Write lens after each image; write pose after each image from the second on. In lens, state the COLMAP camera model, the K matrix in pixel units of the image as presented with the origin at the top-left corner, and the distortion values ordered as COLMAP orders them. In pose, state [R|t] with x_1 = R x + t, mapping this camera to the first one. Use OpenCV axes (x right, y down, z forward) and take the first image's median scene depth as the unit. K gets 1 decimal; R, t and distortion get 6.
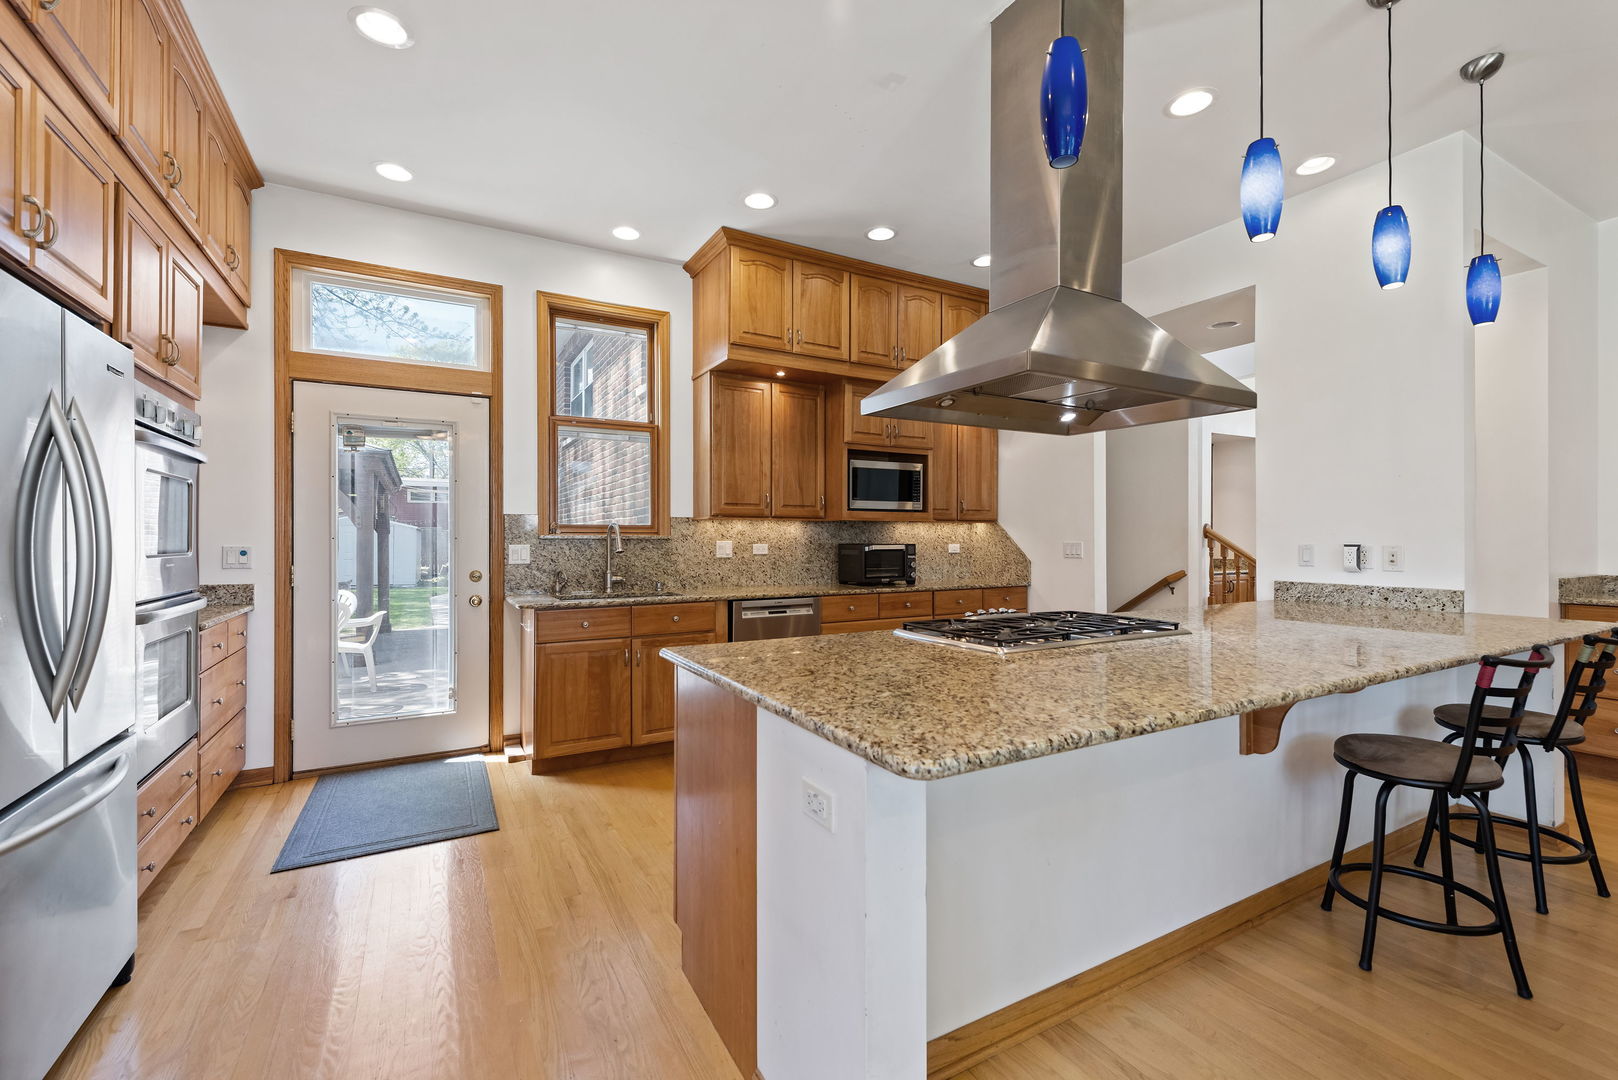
lens RADIAL K [[689.0, 0, 806.3], [0, 689.0, 536.3], [0, 0, 1]] dist [0.001085, 0.000179]
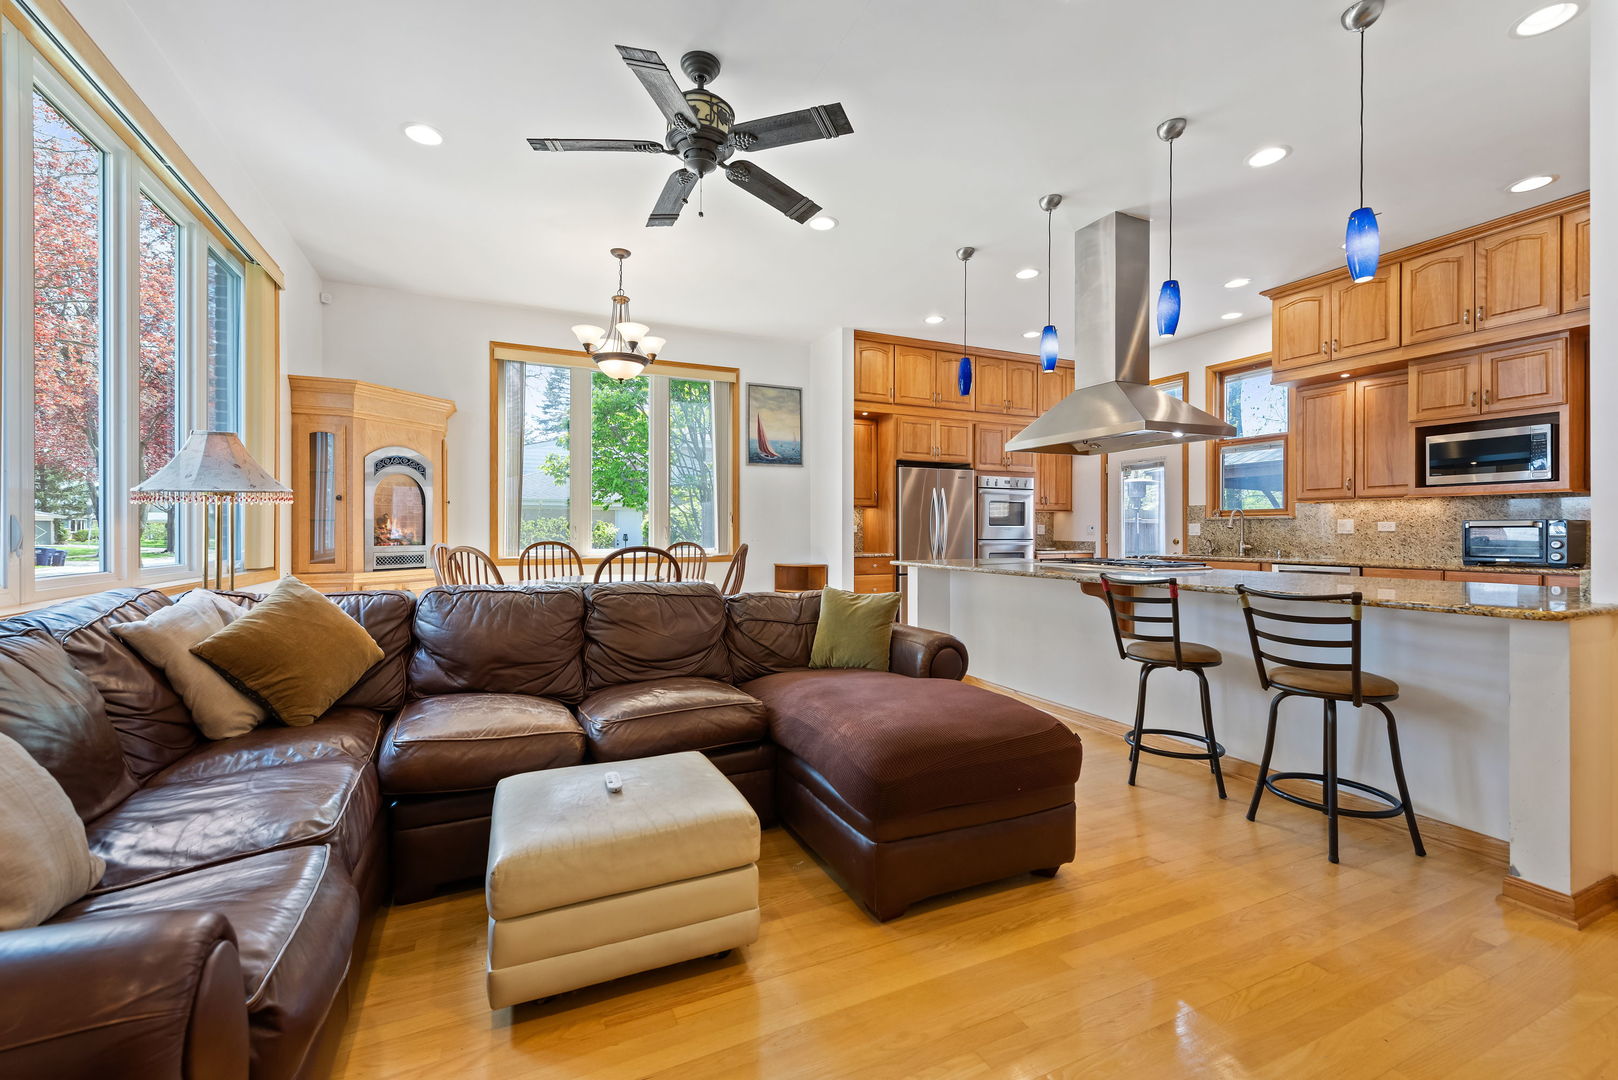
lens RADIAL K [[689.0, 0, 805.3], [0, 689.0, 528.2], [0, 0, 1]] dist [0.001085, 0.000179]
pose [[-0.078371, -0.005219, -0.996911, 1.149377], [0.002277, 0.999983, -0.005414, 0.026094], [0.996922, -0.002694, -0.078358, 0.170832]]
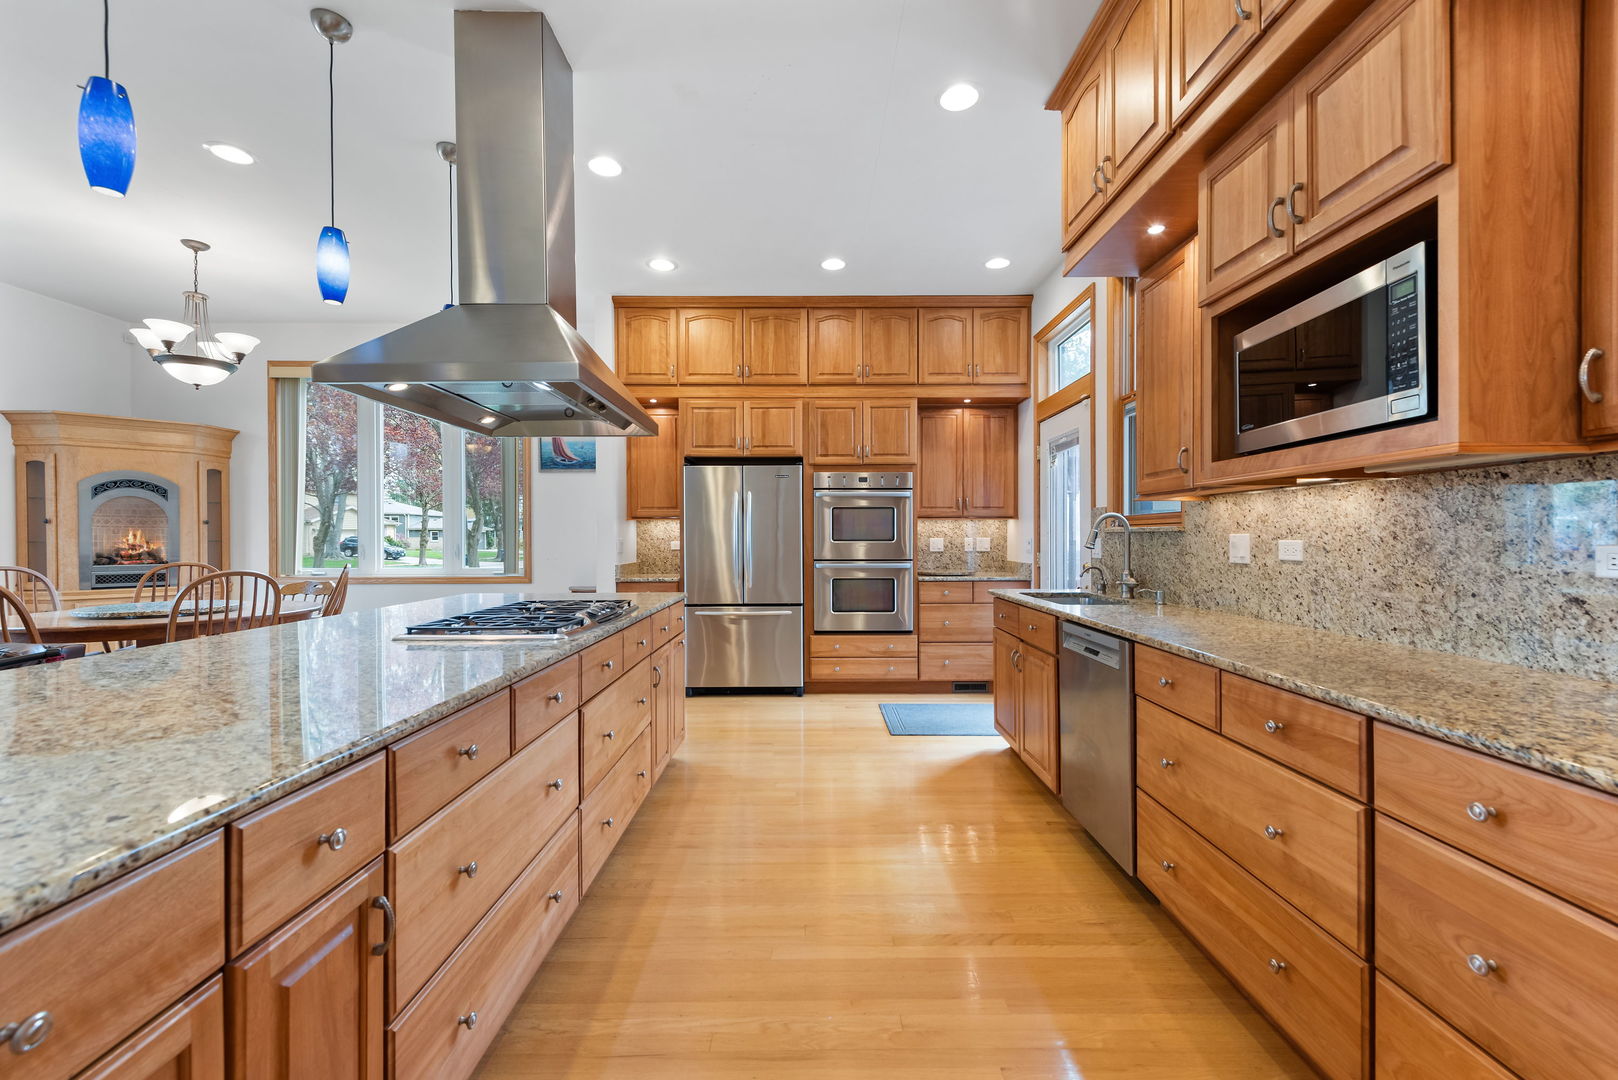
lens RADIAL K [[689.0, 0, 805.1], [0, 689.0, 544.7], [0, 0, 1]] dist [0.001085, 0.000179]
pose [[-0.495750, 0.009825, -0.868410, 0.557069], [0.005181, 0.999952, 0.008356, 0.009146], [0.868450, -0.000357, -0.495777, 0.984726]]
